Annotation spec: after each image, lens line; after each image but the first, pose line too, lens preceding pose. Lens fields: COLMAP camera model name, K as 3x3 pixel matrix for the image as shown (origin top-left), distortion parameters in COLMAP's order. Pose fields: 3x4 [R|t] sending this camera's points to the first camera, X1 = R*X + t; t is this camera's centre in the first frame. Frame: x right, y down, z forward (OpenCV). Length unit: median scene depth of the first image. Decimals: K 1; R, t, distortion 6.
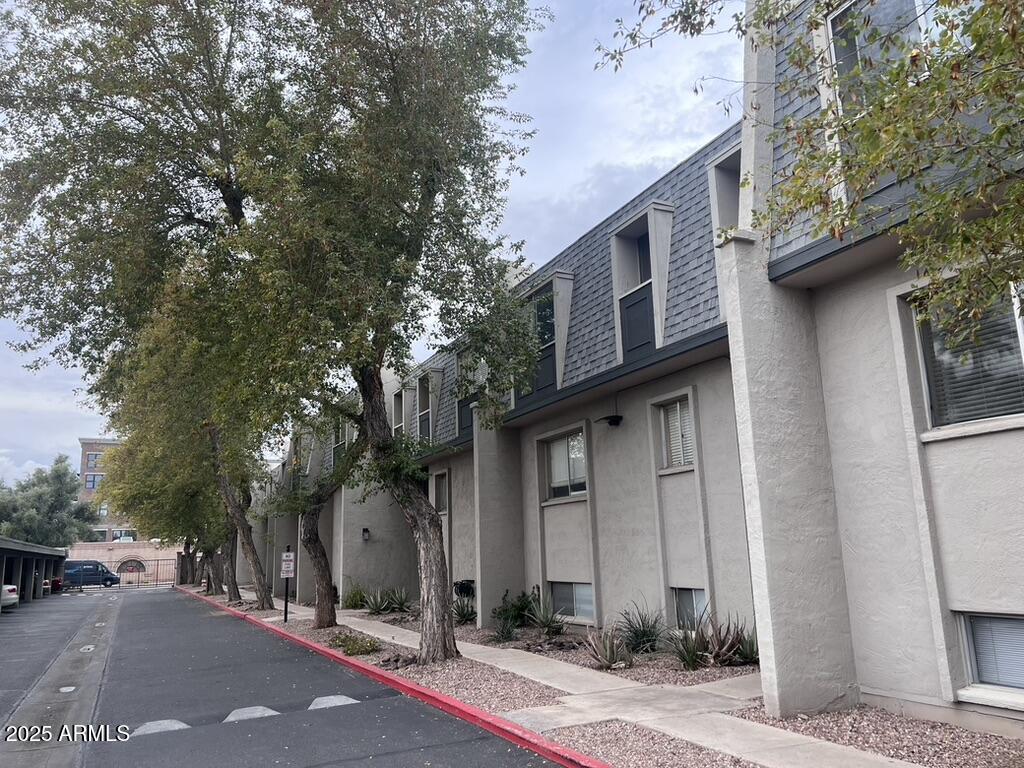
lens RADIAL K [[769.5, 0, 510.7], [0, 769.5, 383.1], [0, 0, 1]] dist [0.065315, -0.071640]
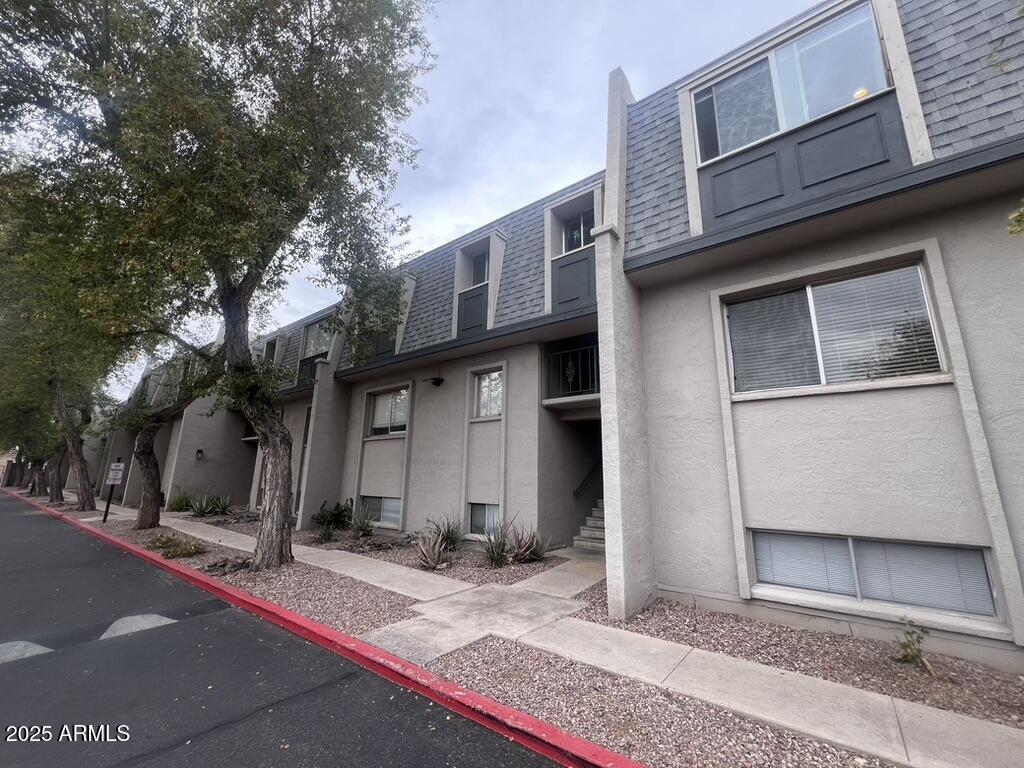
lens RADIAL K [[410.0, 0, 511.6], [0, 410.0, 384.2], [0, 0, 1]] dist [-0.000705, 0.000912]
pose [[0.889717, 0.148370, 0.431728, -0.076331], [-0.140851, 0.988790, -0.049544, 0.083964], [-0.434240, -0.016729, 0.900642, 0.327337]]
